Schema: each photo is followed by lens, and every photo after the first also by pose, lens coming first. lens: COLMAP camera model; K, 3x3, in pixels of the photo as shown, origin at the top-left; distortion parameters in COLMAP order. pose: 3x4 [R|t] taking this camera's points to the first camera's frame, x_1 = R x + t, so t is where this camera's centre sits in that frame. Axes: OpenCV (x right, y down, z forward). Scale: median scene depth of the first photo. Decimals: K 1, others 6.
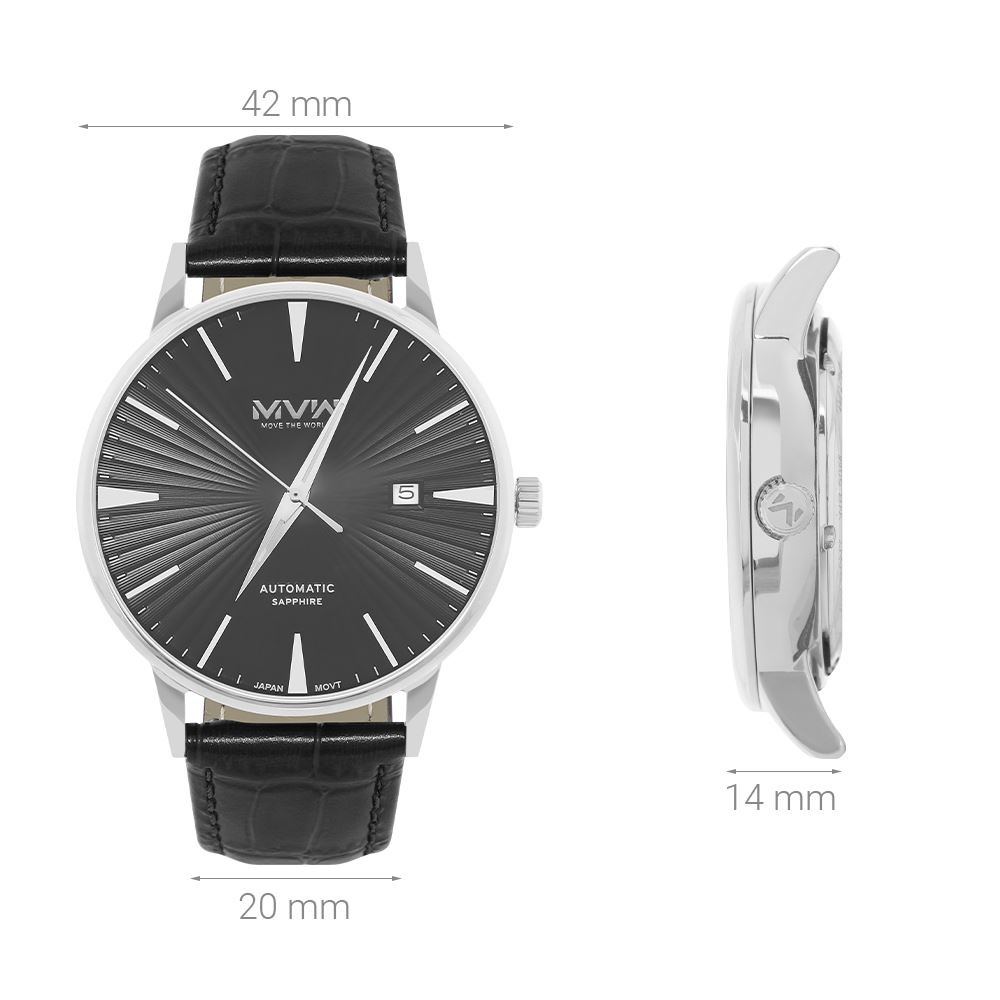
lens RADIAL K [[5947.1, 0, 499.4], [0, 5947.1, 499.8], [0, 0, 1]] dist [-0.113710, 0.000000]
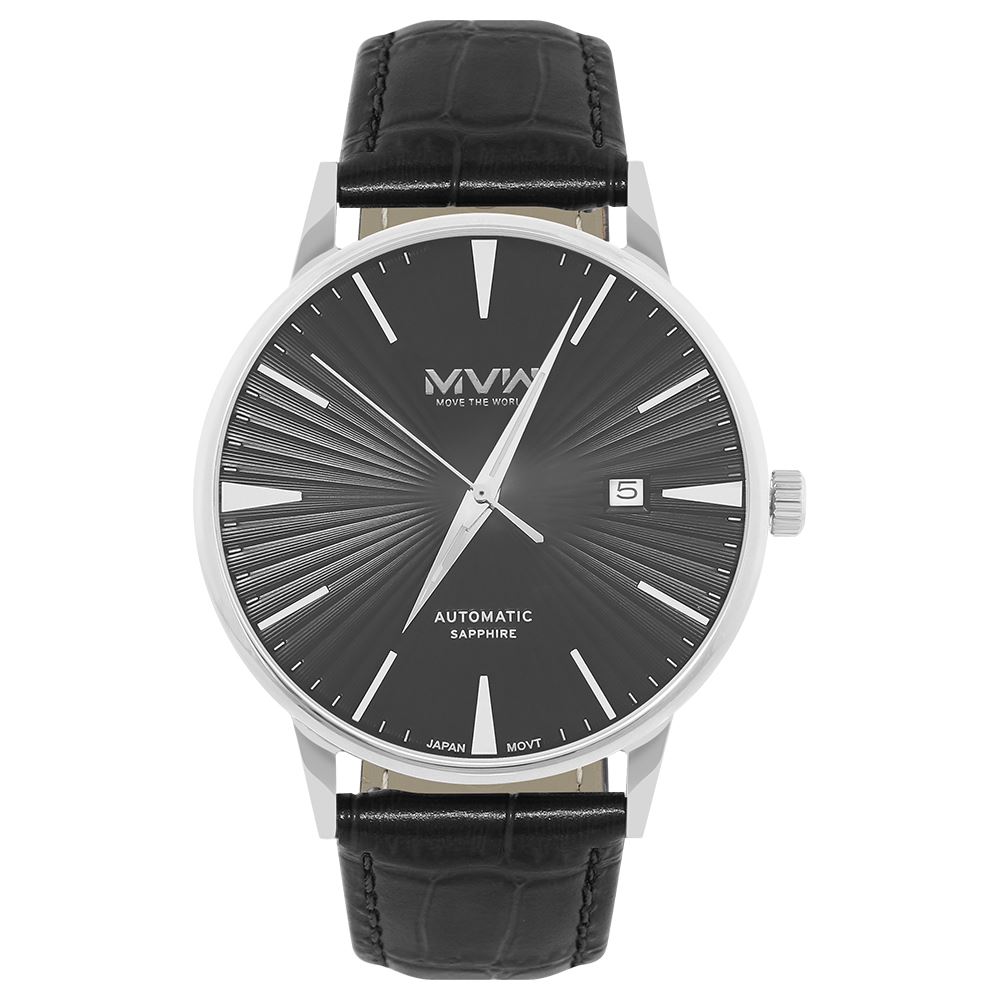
lens RADIAL K [[5947.1, 0, 499.4], [0, 5947.1, 500.8], [0, 0, 1]] dist [-0.113710, 0.000000]
pose [[0.999445, -0.000213, -0.033297, -0.006654], [0.000100, 0.999994, -0.003385, 0.002696], [0.033297, 0.003380, 0.999440, 0.239734]]
